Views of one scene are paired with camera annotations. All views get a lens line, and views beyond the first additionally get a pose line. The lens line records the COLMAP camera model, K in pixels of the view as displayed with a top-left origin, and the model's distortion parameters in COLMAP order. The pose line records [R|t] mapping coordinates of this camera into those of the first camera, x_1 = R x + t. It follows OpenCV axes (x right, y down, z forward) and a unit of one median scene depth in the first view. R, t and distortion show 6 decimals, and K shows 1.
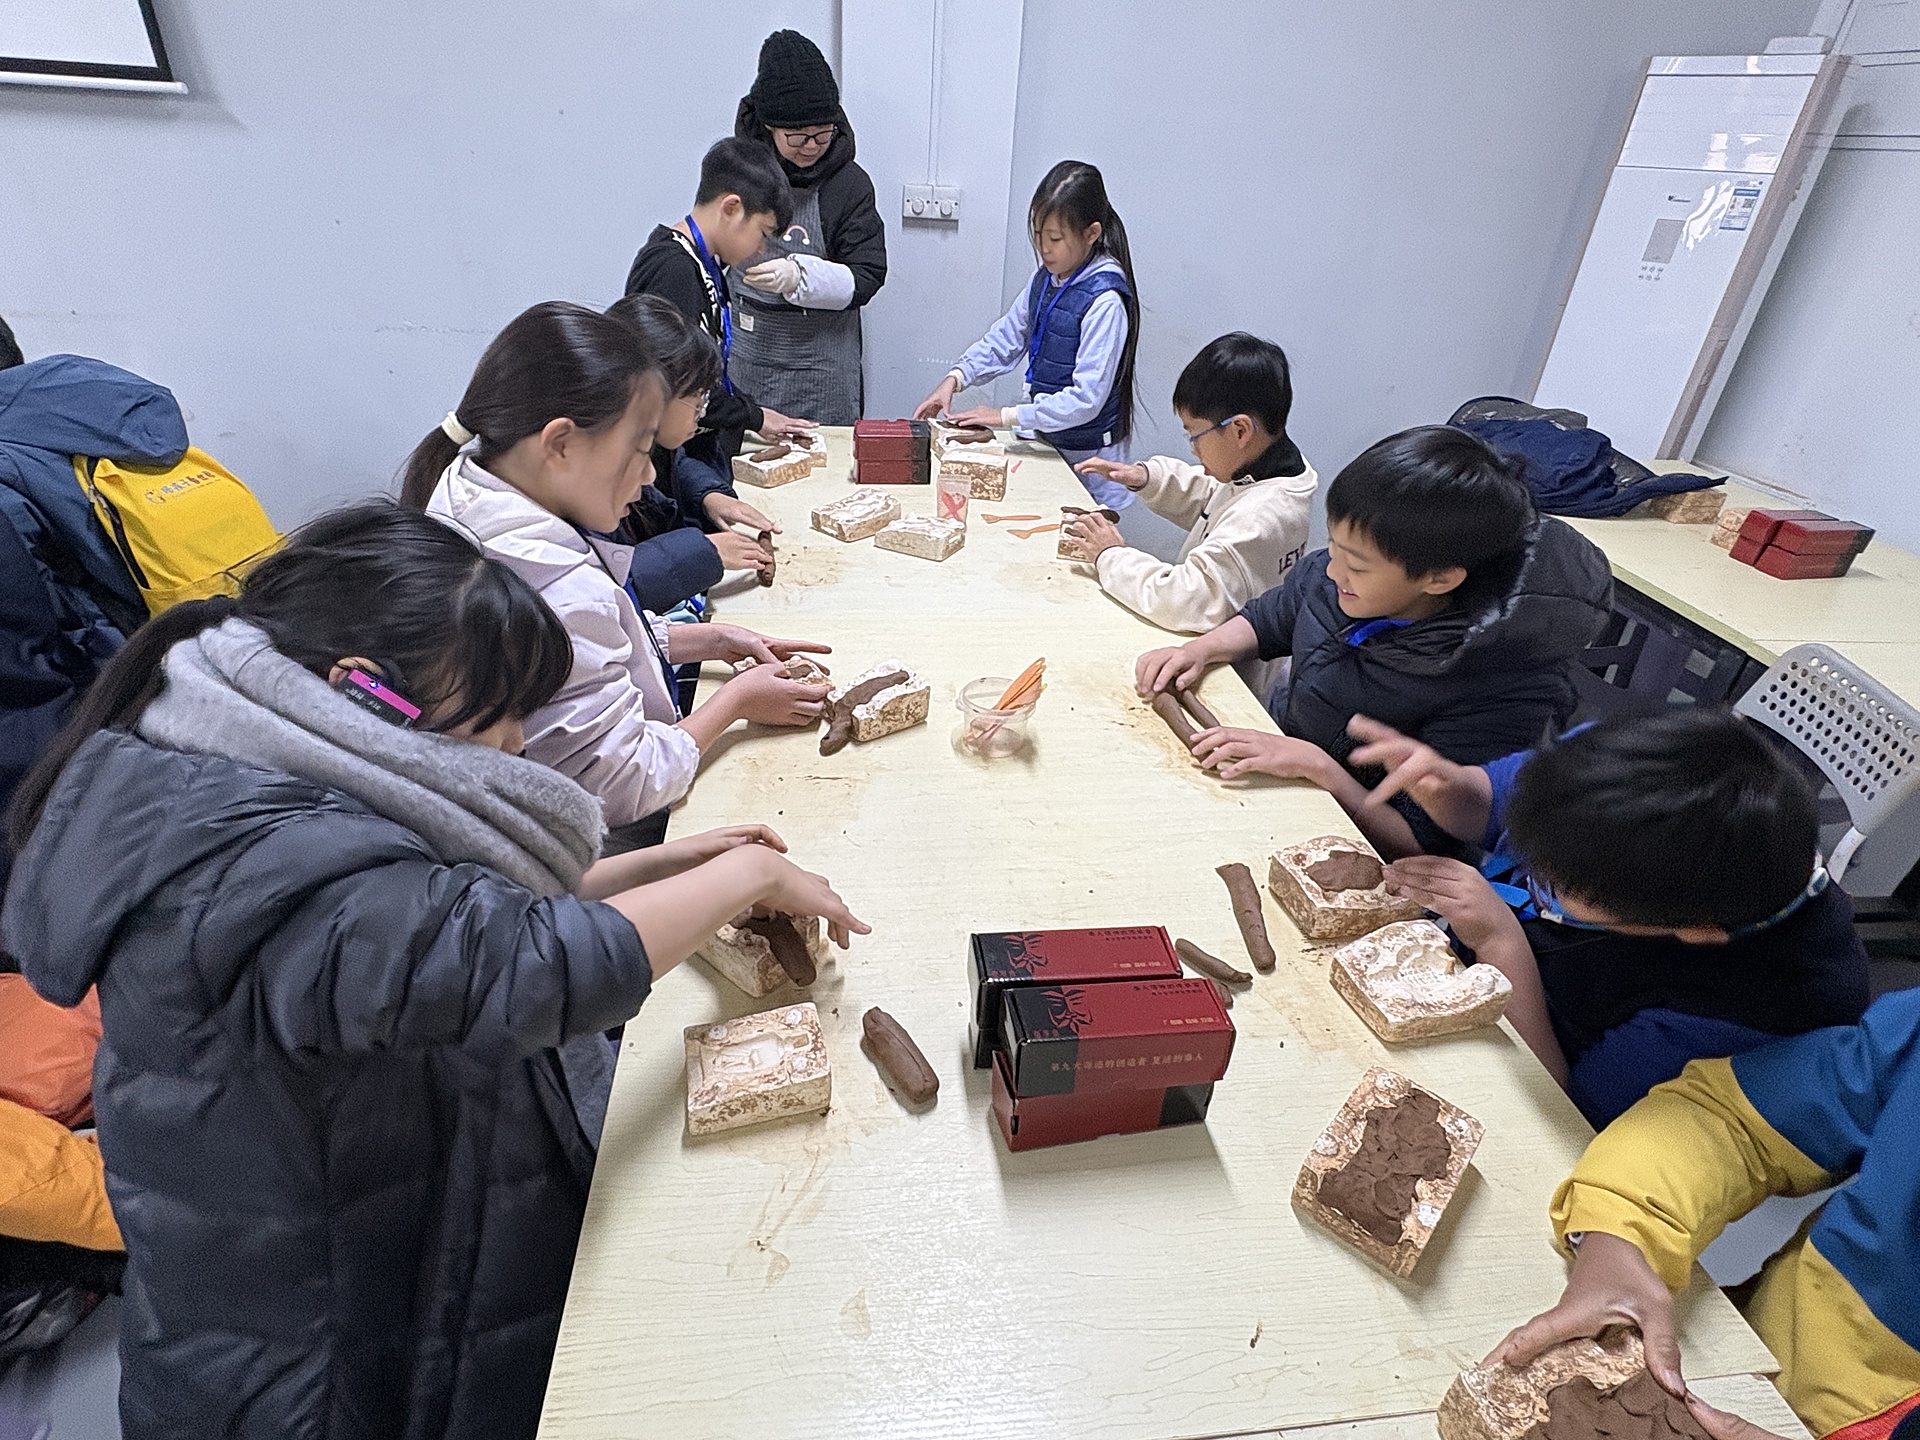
lens RADIAL K [[945.0, 0, 958.9], [0, 945.0, 718.9], [0, 0, 1]] dist [-0.000256, 0.000109]
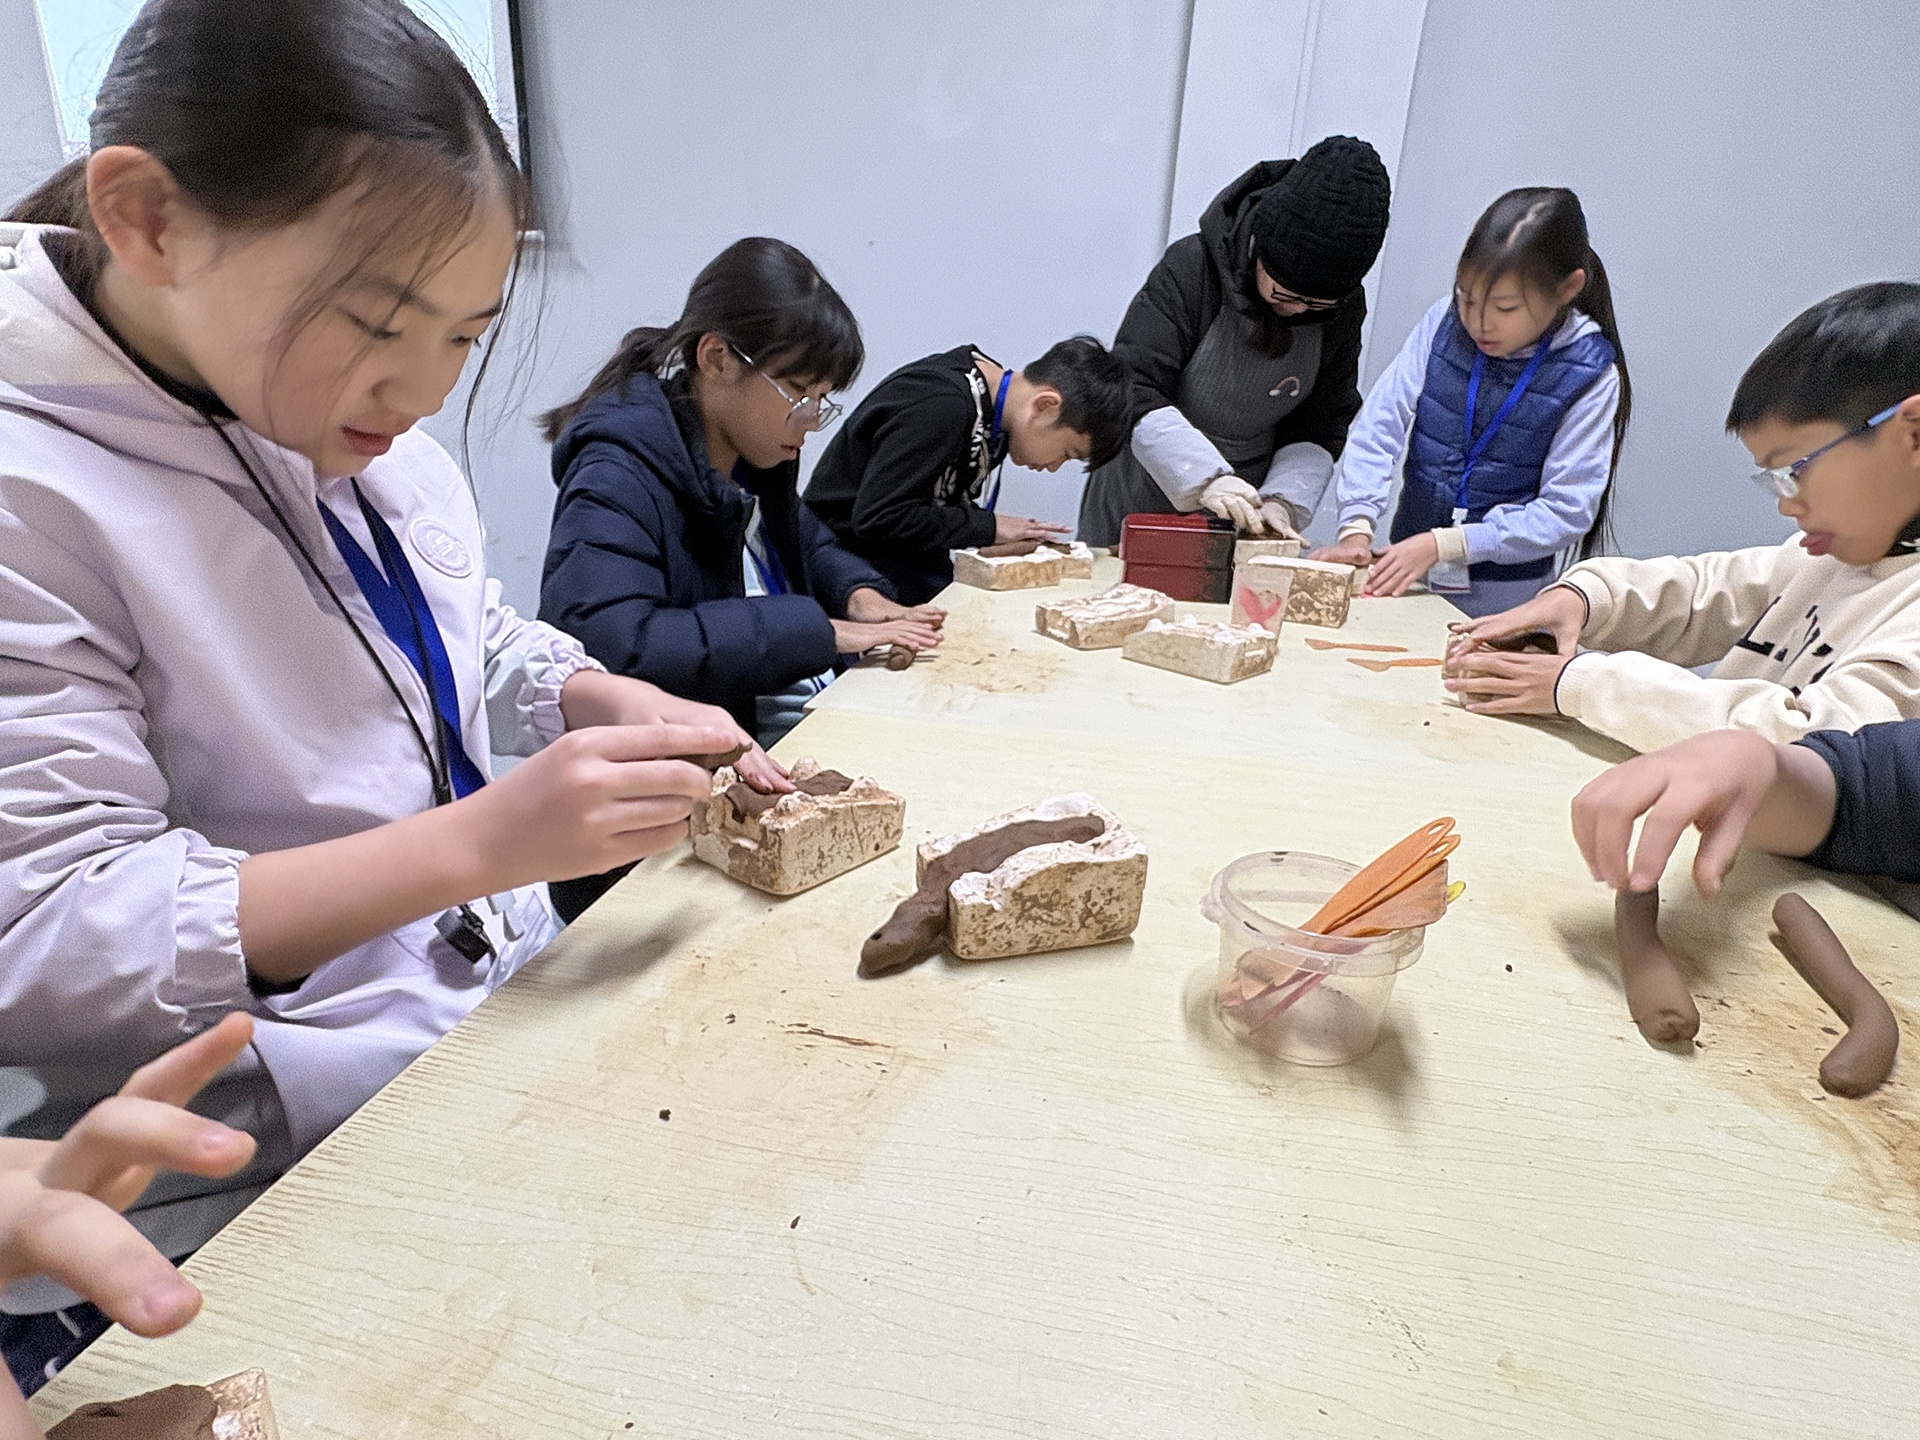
lens RADIAL K [[945.0, 0, 949.7], [0, 945.0, 714.9], [0, 0, 1]] dist [-0.000256, 0.000109]
pose [[0.939904, 0.082438, -0.331336, 0.021867], [-0.157828, 0.965416, -0.207512, 0.006648], [0.302770, 0.247336, 0.920410, 0.562978]]
